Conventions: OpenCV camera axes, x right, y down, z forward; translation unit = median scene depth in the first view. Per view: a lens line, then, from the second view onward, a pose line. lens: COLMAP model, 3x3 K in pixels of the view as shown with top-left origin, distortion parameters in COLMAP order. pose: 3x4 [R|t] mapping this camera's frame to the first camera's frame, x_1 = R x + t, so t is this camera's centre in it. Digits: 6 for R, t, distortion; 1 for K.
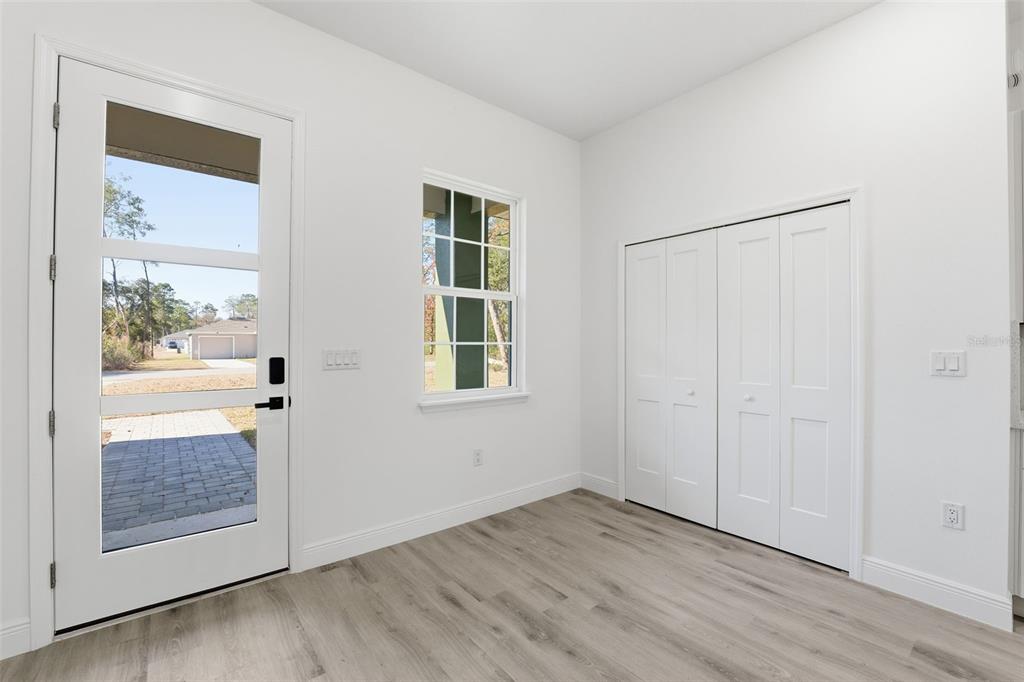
lens RADIAL K [[428.8, 0, 512.9], [0, 428.8, 343.9], [0, 0, 1]] dist [-0.024590, 0.000113]
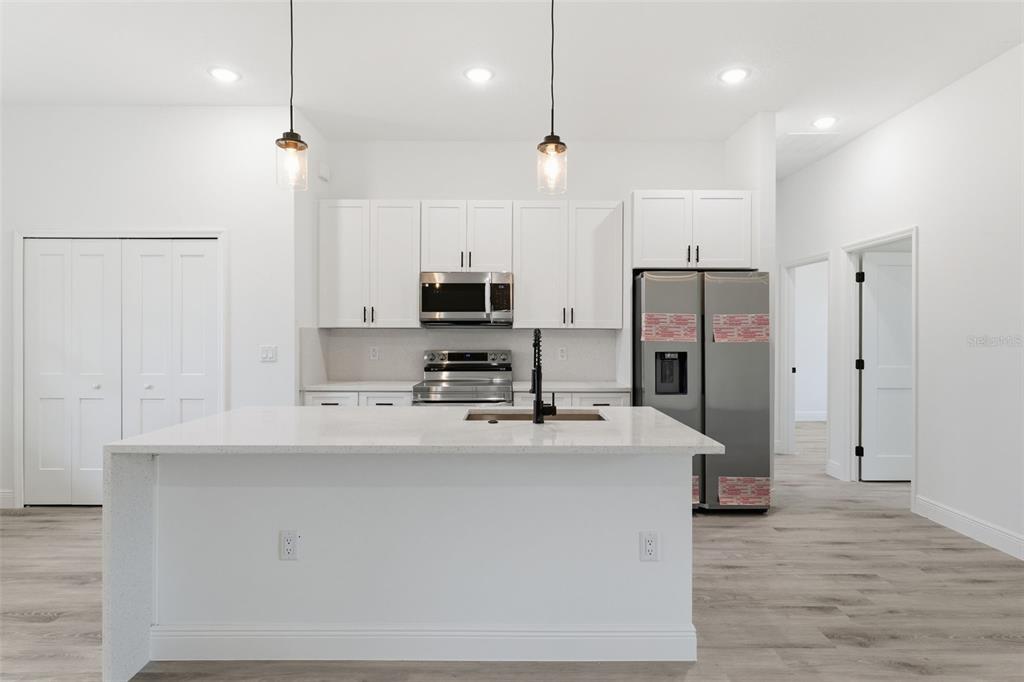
lens RADIAL K [[550.4, 0, 511.2], [0, 550.4, 336.1], [0, 0, 1]] dist [0.000688, -0.000753]
pose [[0.632029, -0.002052, 0.774942, -0.000558], [-0.000241, 0.999996, 0.002844, -0.017666], [-0.774945, -0.001984, 0.632026, -0.702581]]
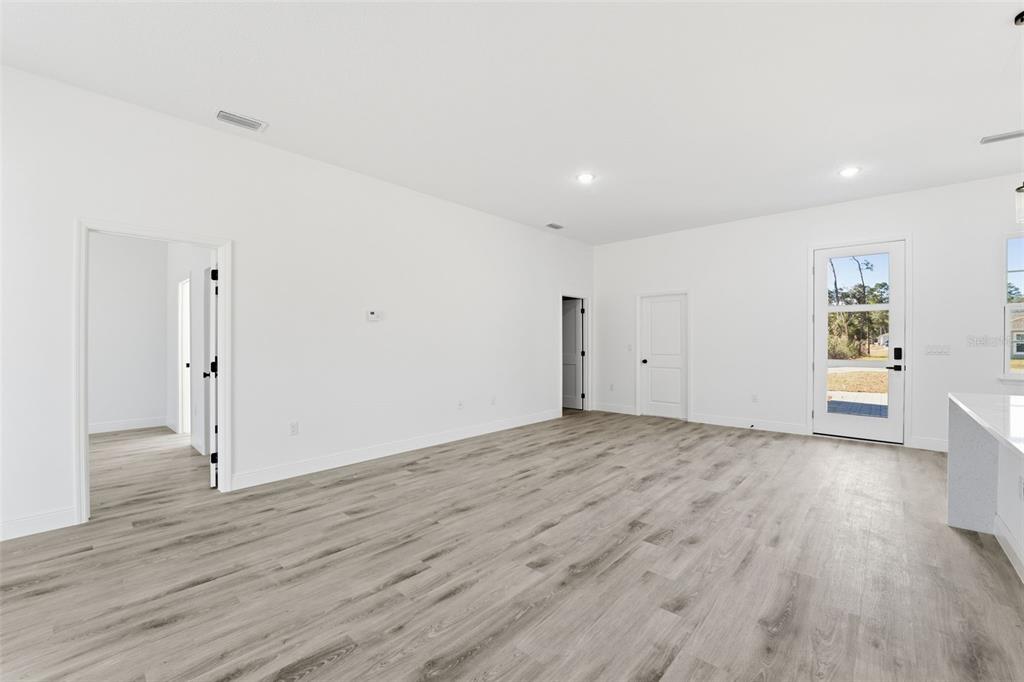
lens RADIAL K [[421.8, 0, 515.3], [0, 421.8, 338.8], [0, 0, 1]] dist [-0.024146, 0.000625]
pose [[0.152232, -0.006528, -0.988323, 1.002400], [-0.002026, 0.999974, -0.006917, 0.002412], [0.988343, 0.003055, 0.152215, -1.032166]]
